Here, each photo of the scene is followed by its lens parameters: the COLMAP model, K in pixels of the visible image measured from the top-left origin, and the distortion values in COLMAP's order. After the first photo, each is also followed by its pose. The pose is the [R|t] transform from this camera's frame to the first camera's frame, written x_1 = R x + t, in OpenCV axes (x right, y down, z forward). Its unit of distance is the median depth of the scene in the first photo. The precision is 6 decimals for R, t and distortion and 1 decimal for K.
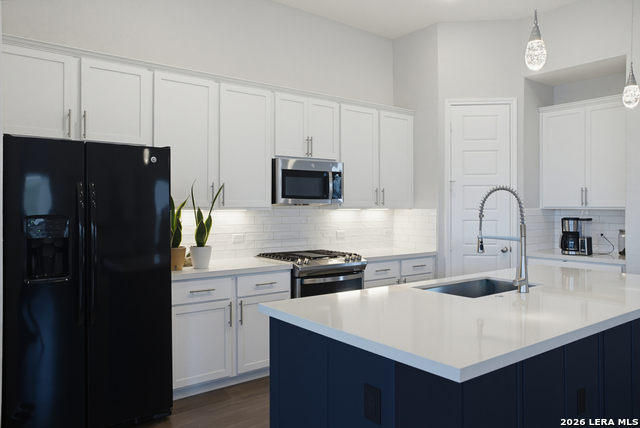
lens RADIAL K [[481.0, 0, 325.7], [0, 481.0, 207.8], [0, 0, 1]] dist [-0.010271, 0.005315]
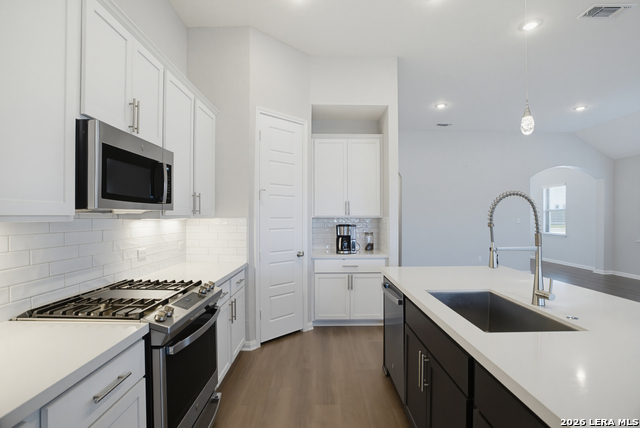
lens RADIAL K [[314.8, 0, 319.7], [0, 314.8, 215.5], [0, 0, 1]] dist [-0.037426, 0.005421]
pose [[0.624970, 0.001979, 0.780646, -0.179515], [0.001961, 0.999990, -0.004105, 0.000465], [-0.780646, 0.004096, 0.624960, 0.534133]]
